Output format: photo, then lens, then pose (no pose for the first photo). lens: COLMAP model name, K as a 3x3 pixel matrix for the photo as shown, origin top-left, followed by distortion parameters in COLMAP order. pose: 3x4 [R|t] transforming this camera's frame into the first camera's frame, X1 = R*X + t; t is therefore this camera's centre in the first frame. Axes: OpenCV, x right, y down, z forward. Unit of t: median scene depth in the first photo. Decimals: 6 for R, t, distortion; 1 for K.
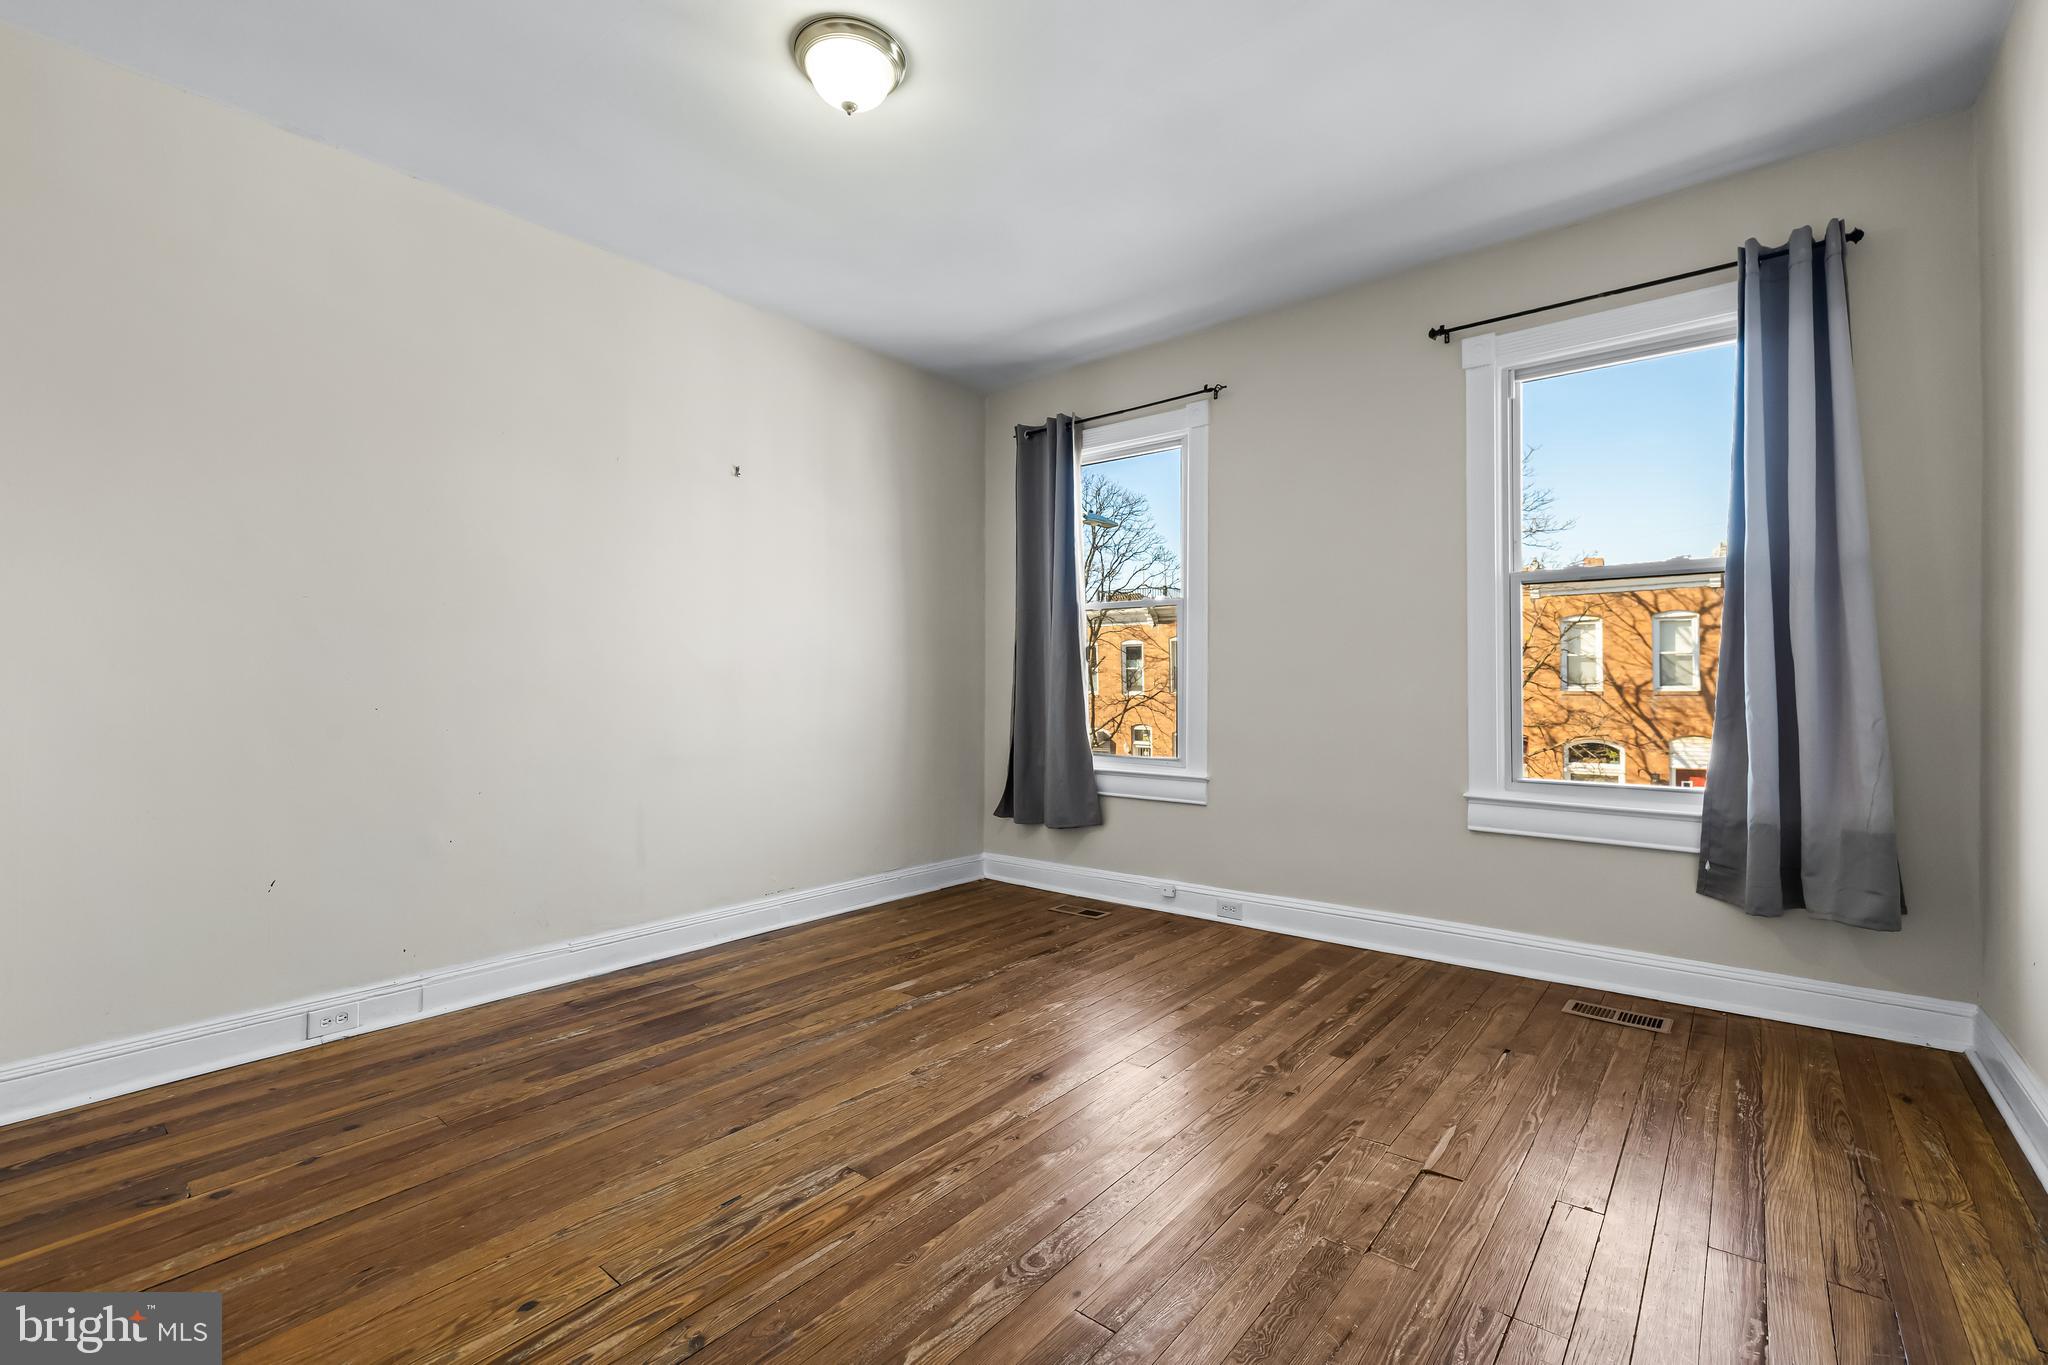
lens RADIAL K [[845.8, 0, 1008.3], [0, 845.8, 636.8], [0, 0, 1]] dist [-0.000197, 0.000096]
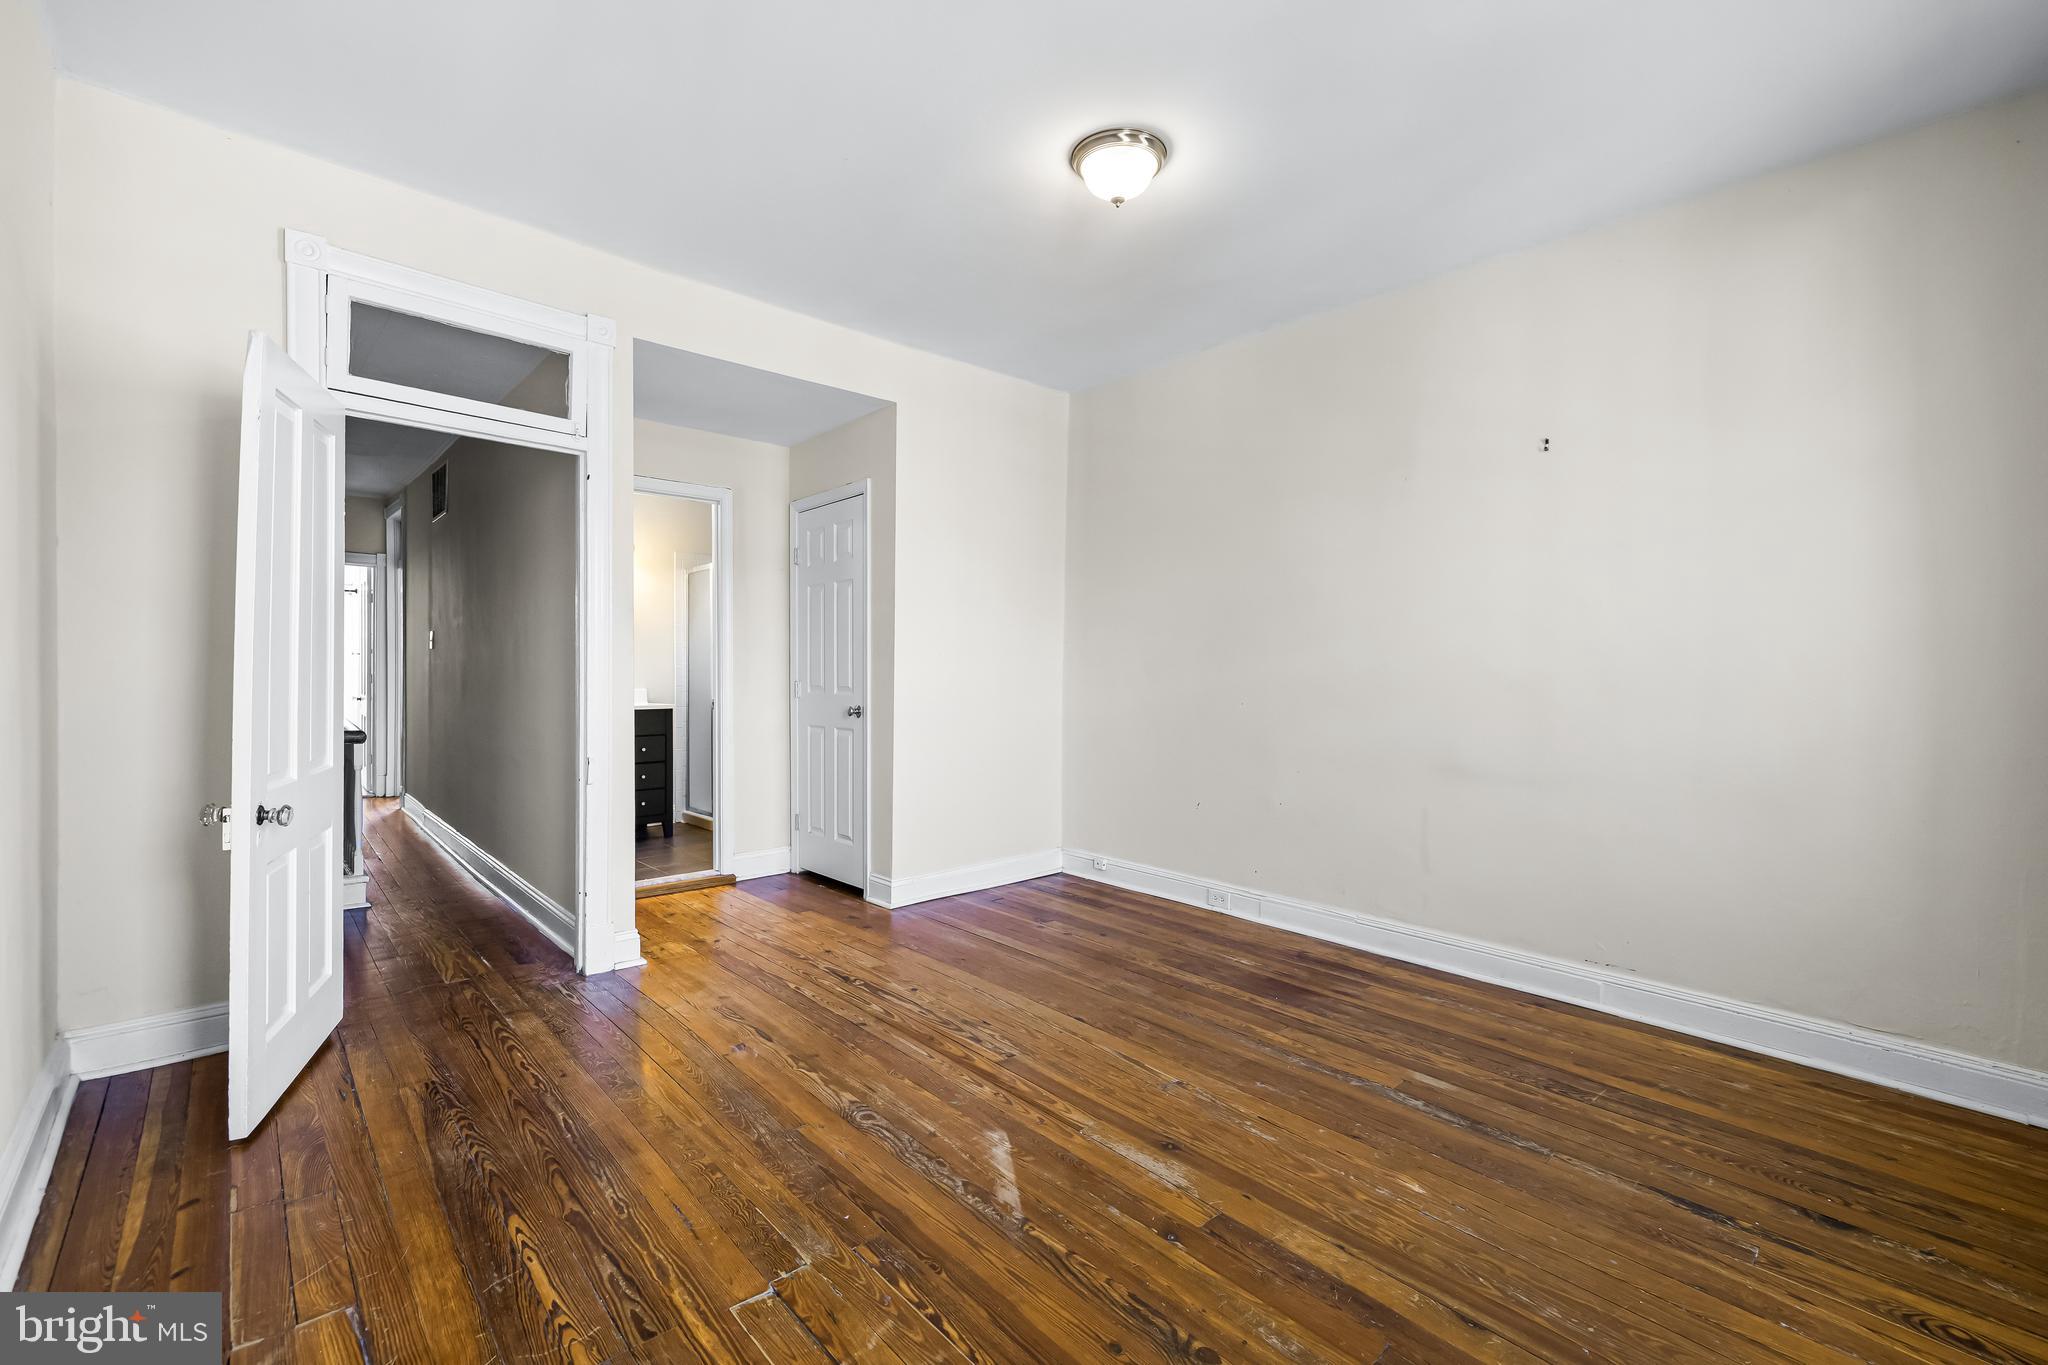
lens RADIAL K [[845.8, 0, 1026.0], [0, 845.8, 668.3], [0, 0, 1]] dist [-0.000197, 0.000096]
pose [[-0.092974, 0.002929, -0.995664, 0.807861], [0.043368, 0.999059, -0.001110, 0.016229], [0.994724, -0.043284, -0.093014, 0.835843]]
